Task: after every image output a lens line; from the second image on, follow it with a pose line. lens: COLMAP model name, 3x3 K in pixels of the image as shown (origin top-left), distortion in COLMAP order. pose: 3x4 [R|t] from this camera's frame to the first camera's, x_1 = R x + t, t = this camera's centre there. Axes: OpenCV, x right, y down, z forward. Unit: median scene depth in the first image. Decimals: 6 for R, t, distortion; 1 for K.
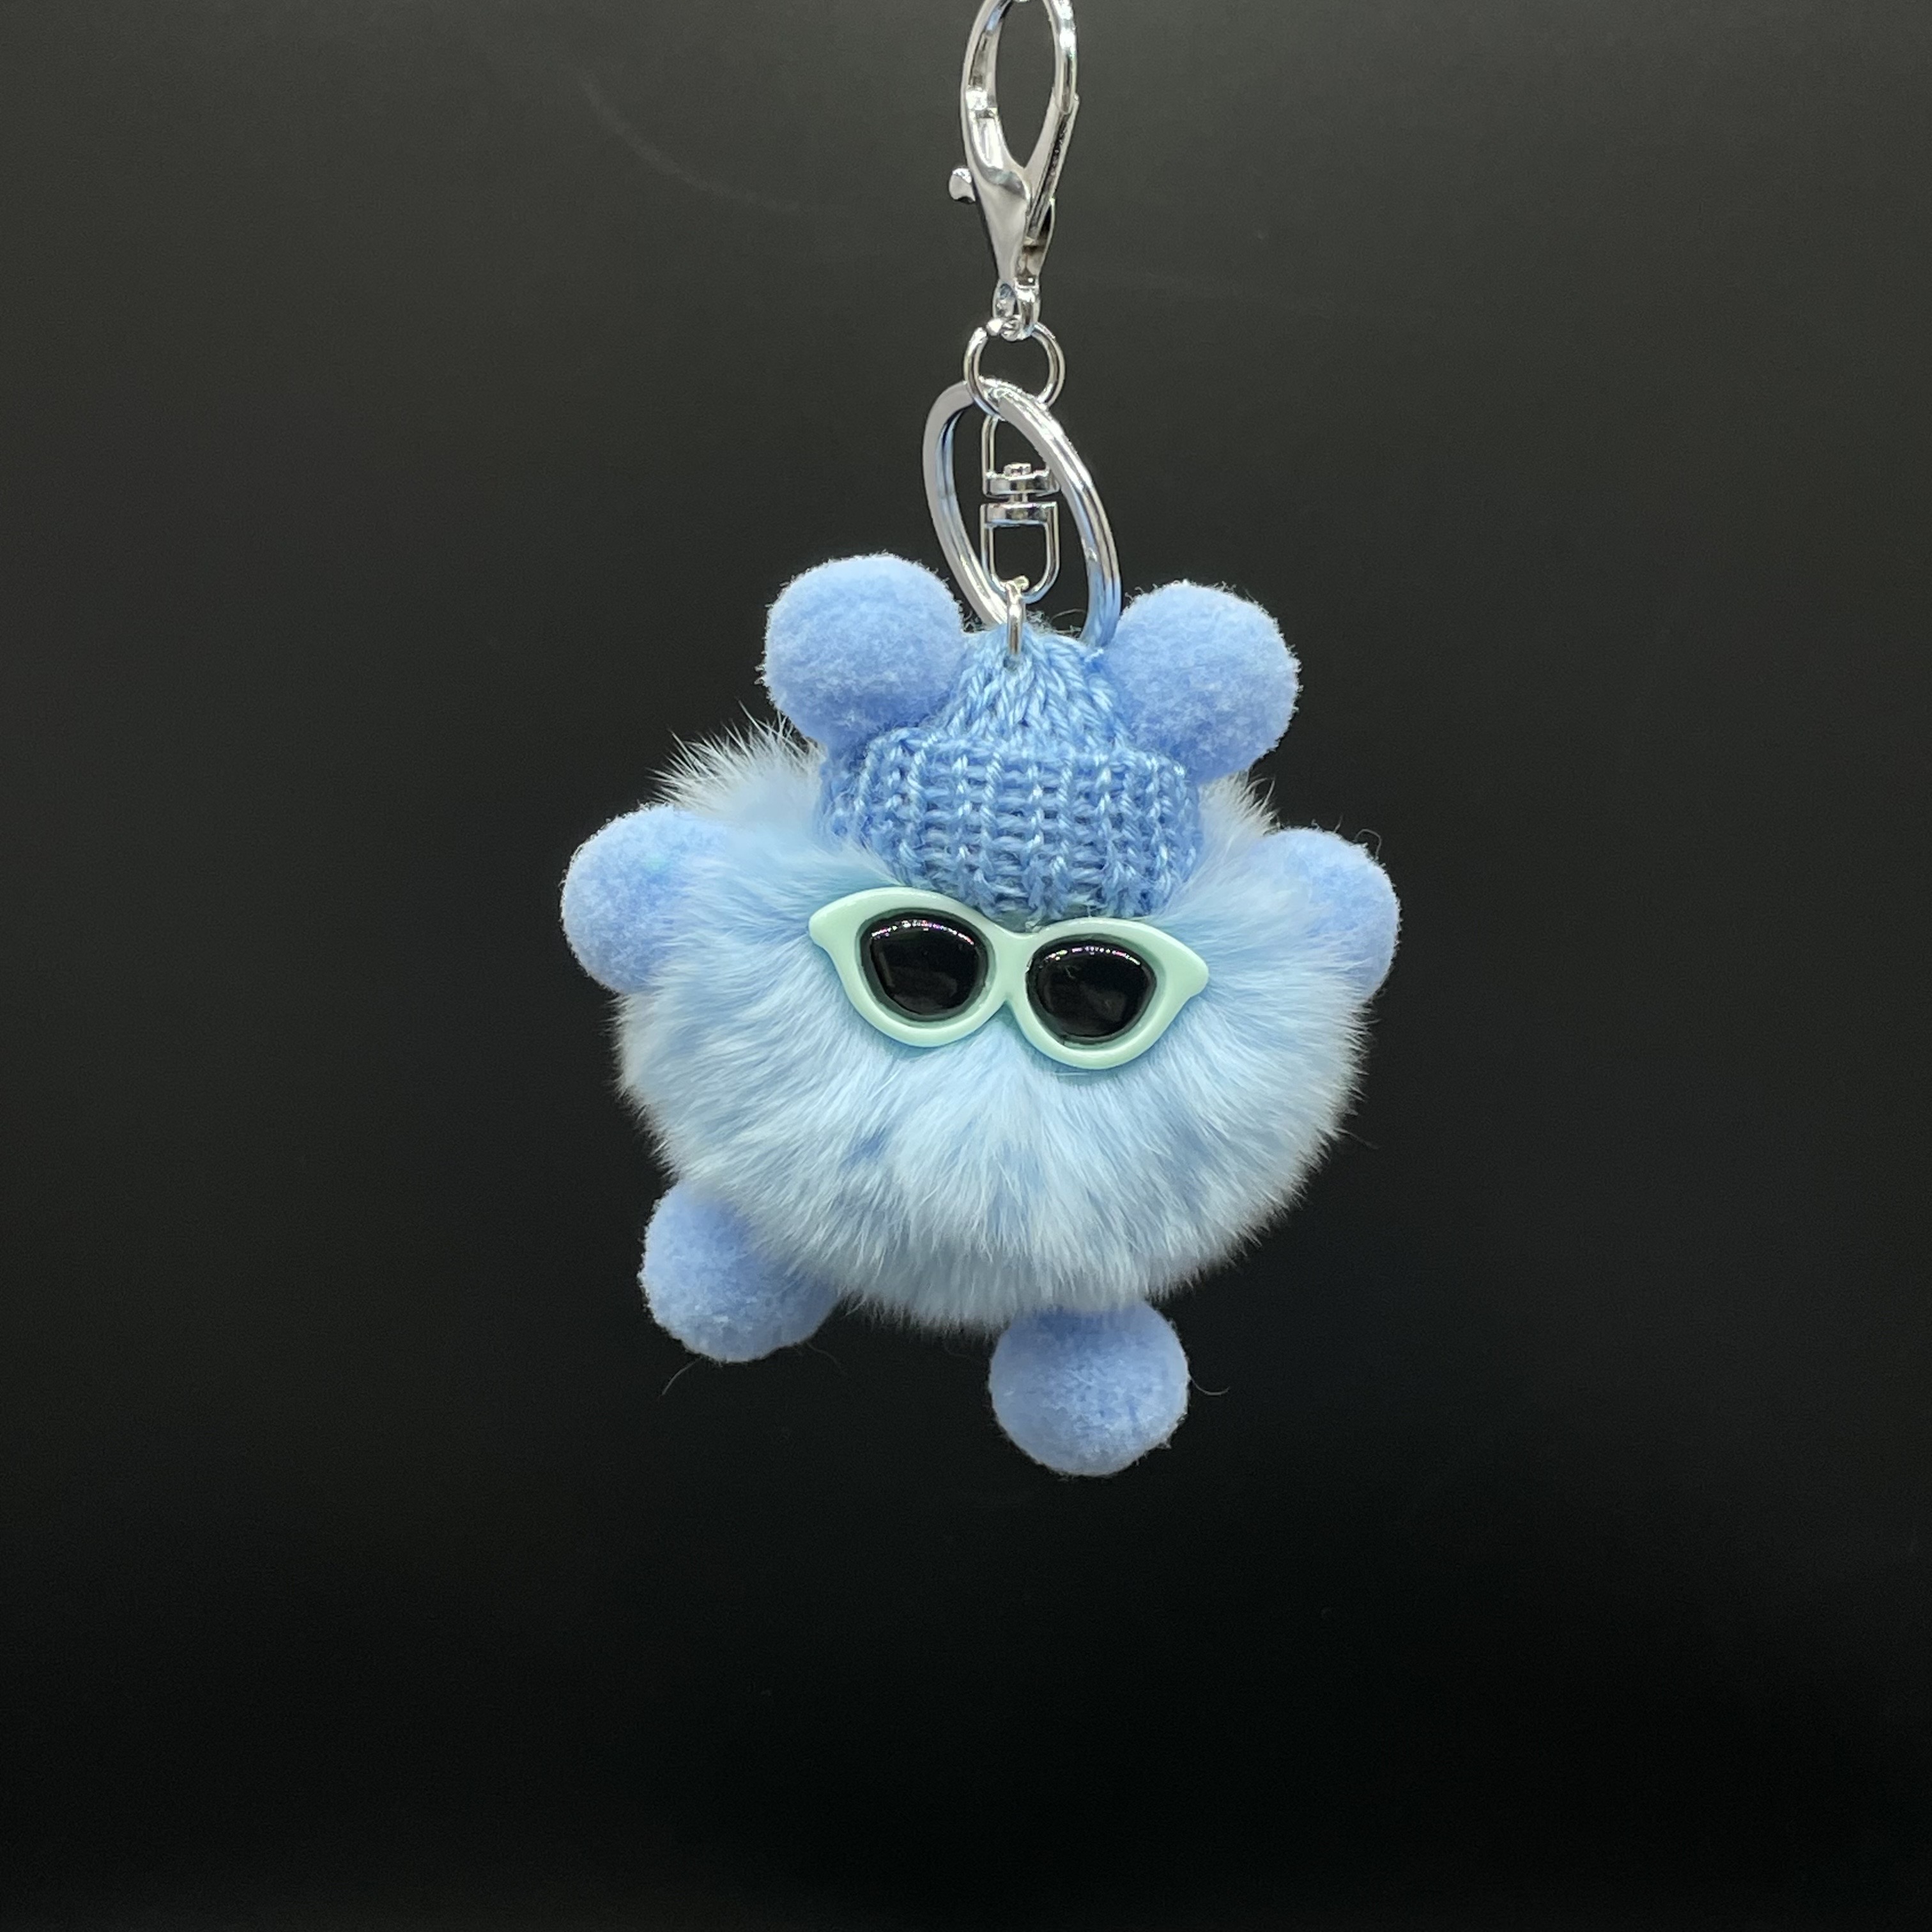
lens RADIAL K [[3897.4, 0, 977.4], [0, 3897.4, 954.0], [0, 0, 1]] dist [0.180522, 0.000000]
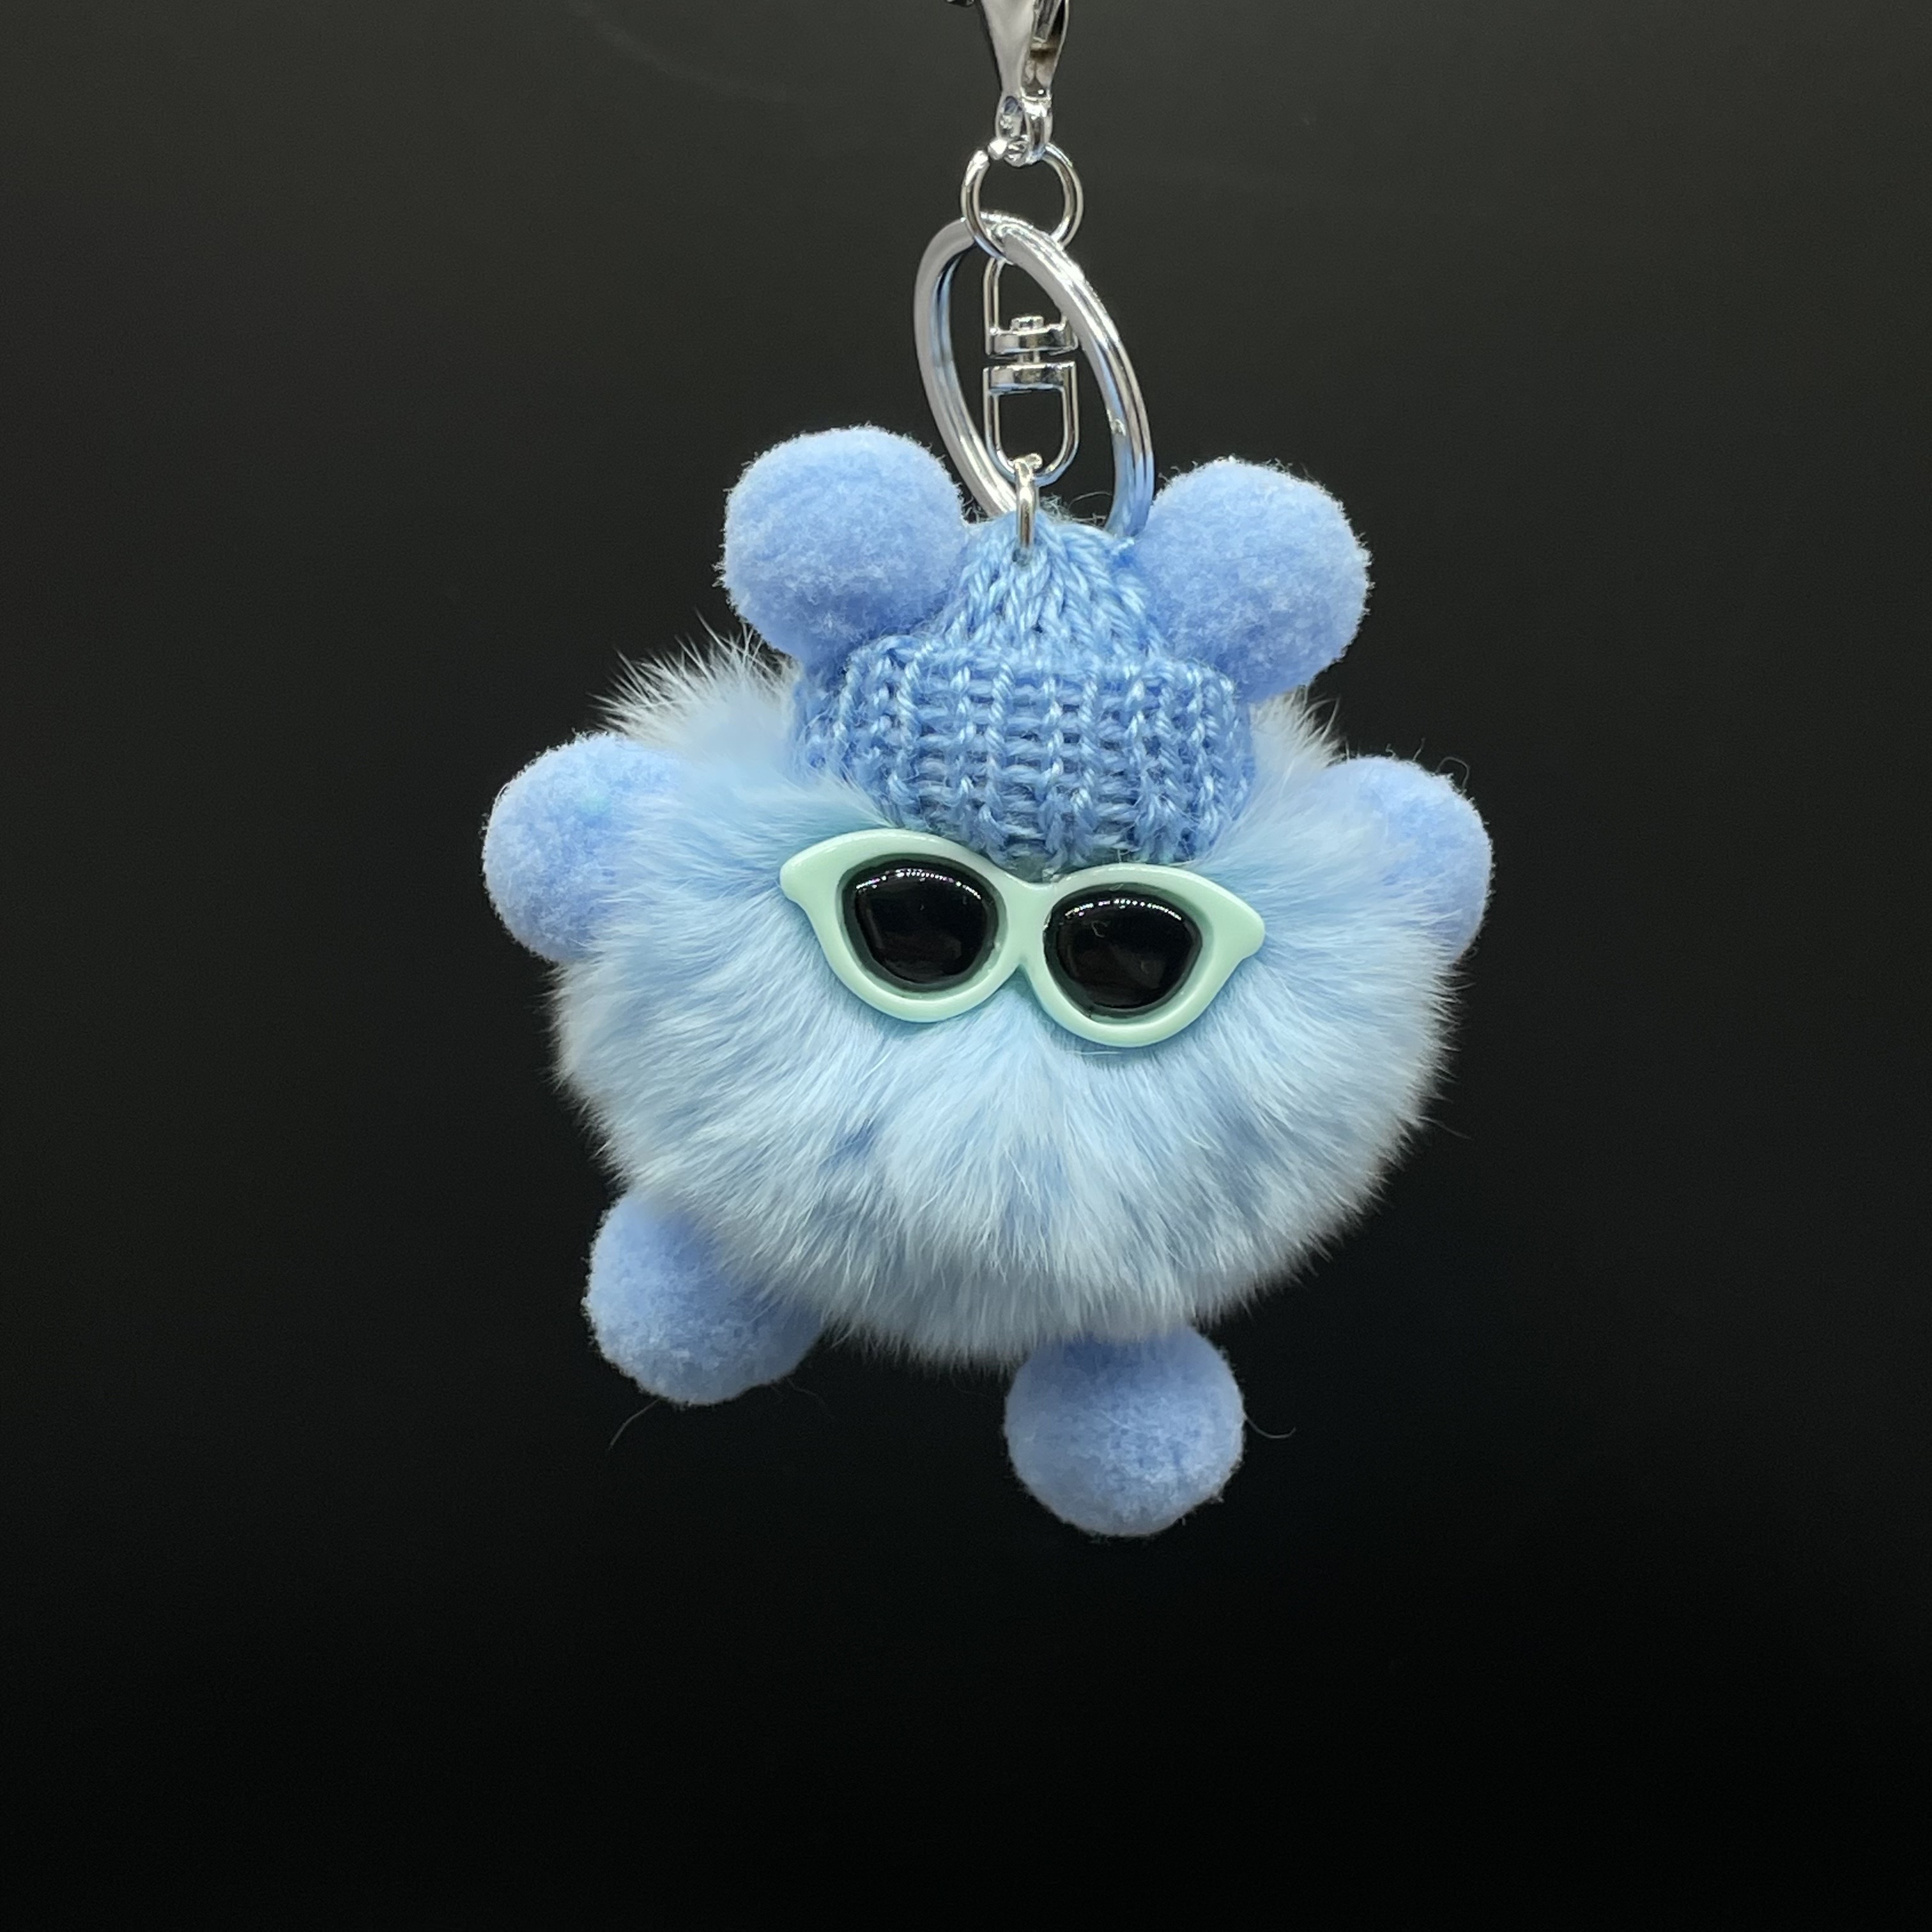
lens RADIAL K [[3897.4, 0, 997.7], [0, 3897.4, 949.3], [0, 0, 1]] dist [0.180522, 0.000000]
pose [[0.999947, -0.010243, -0.000799, 0.003326], [0.010242, 0.999947, -0.001243, 0.009527], [0.000812, 0.001235, 0.999999, 0.173976]]
